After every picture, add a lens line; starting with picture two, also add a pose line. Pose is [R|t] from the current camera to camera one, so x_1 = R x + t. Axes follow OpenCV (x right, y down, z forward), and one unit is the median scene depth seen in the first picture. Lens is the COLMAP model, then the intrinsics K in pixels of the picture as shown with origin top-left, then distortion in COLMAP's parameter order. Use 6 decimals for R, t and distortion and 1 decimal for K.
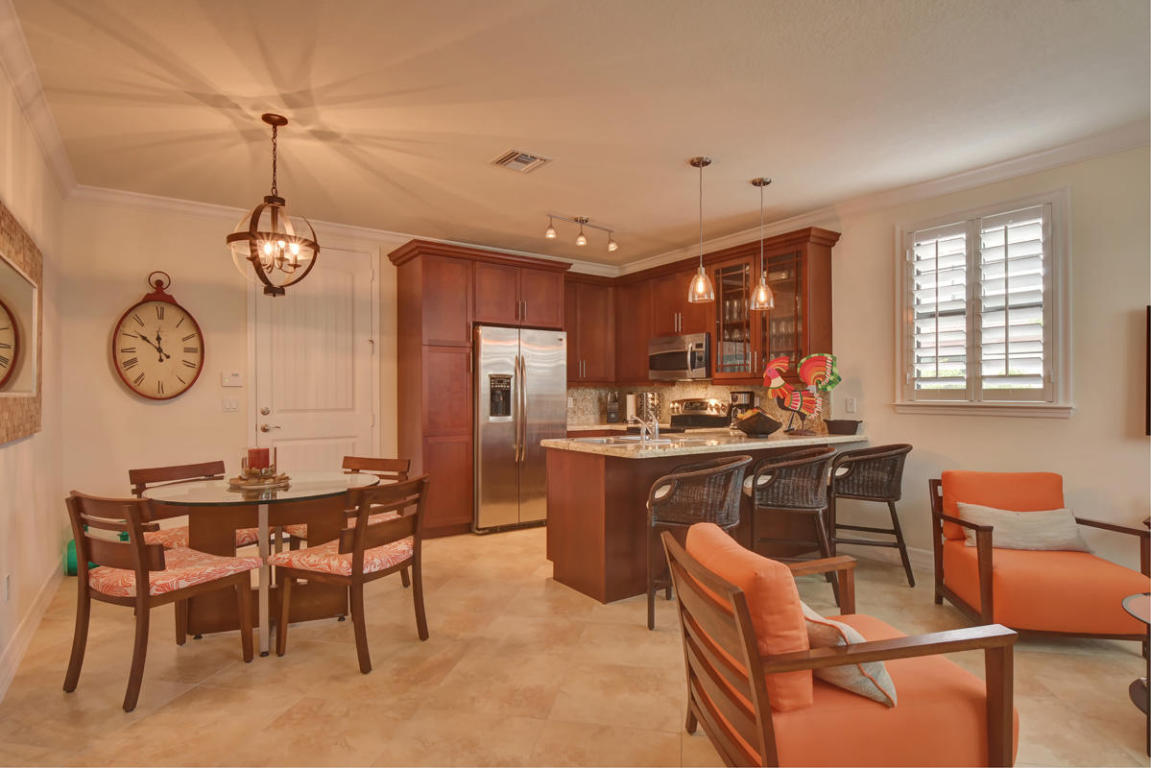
lens RADIAL K [[606.0, 0, 576.2], [0, 606.0, 392.6], [0, 0, 1]] dist [-0.006733, -0.002363]
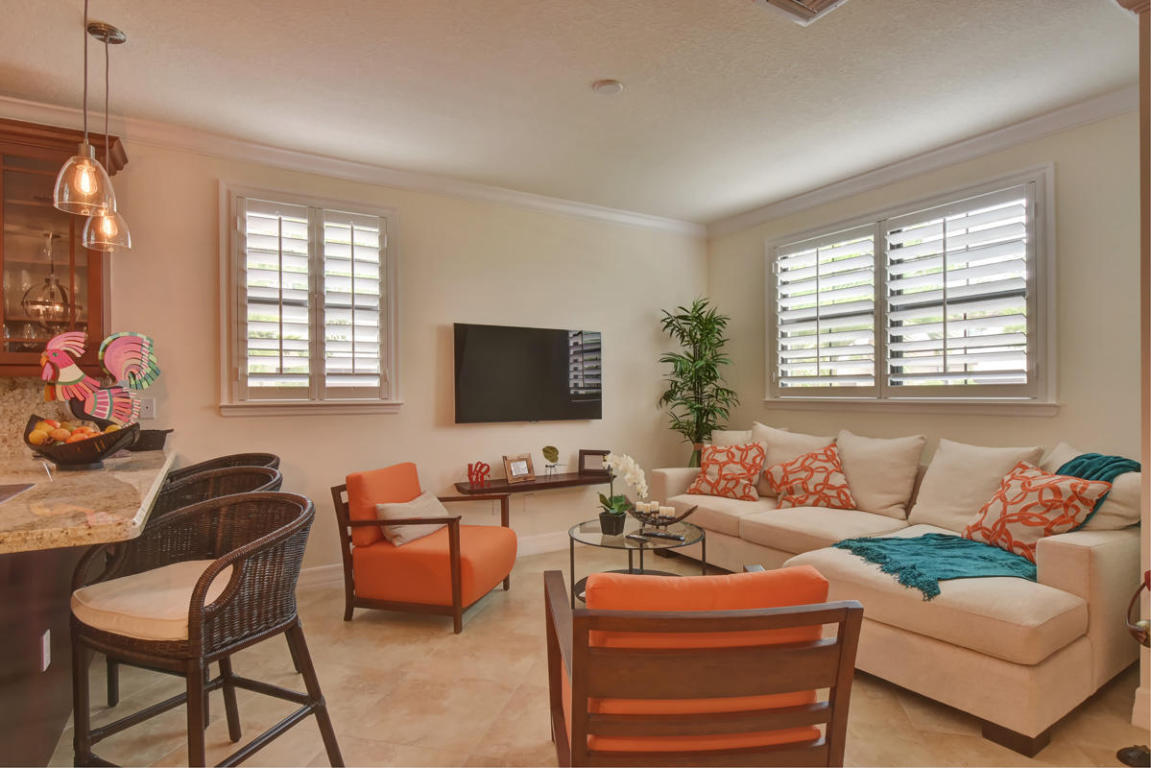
lens RADIAL K [[606.0, 0, 580.3], [0, 606.0, 396.2], [0, 0, 1]] dist [-0.006733, -0.002363]
pose [[0.056360, -0.010489, 0.998355, -0.242315], [0.002252, 0.999944, 0.010379, 0.000123], [-0.998408, 0.001663, 0.056381, 0.483463]]
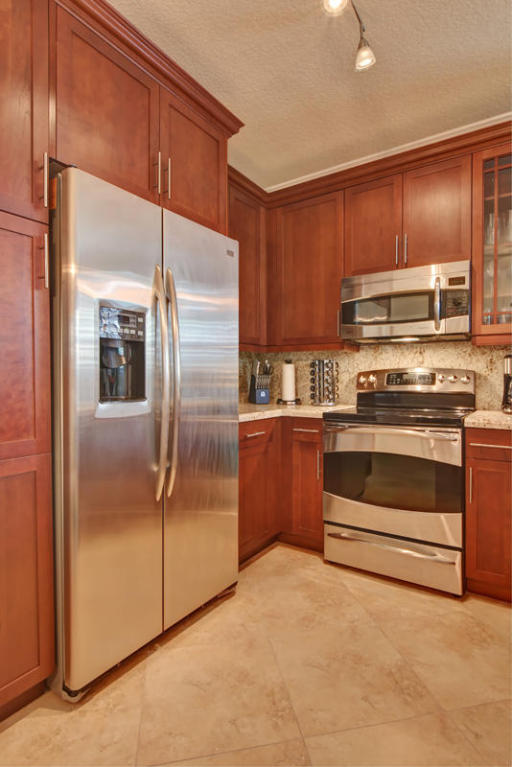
lens RADIAL K [[401.8, 0, 263.8], [0, 401.8, 382.1], [0, 0, 1]] dist [0.000896, -0.001087]
pose [[0.928053, -0.003725, 0.372430, -0.168950], [-0.002780, 0.999853, 0.016929, 0.024852], [-0.372438, -0.016746, 0.927906, 0.859217]]
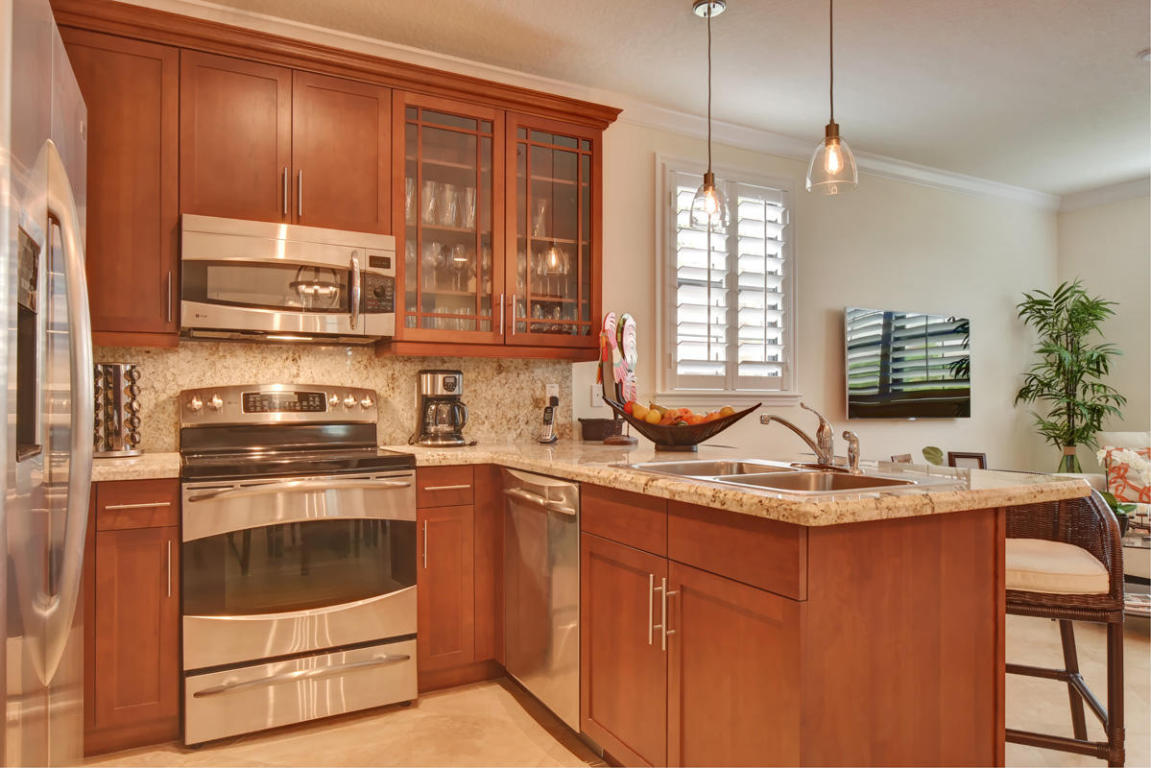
lens RADIAL K [[747.8, 0, 579.1], [0, 747.8, 393.9], [0, 0, 1]] dist [0.007349, -0.004619]
pose [[0.112480, 0.006189, 0.993635, -0.396351], [-0.004322, 0.999974, -0.005739, 0.024977], [-0.993645, -0.003649, 0.112504, 0.993655]]
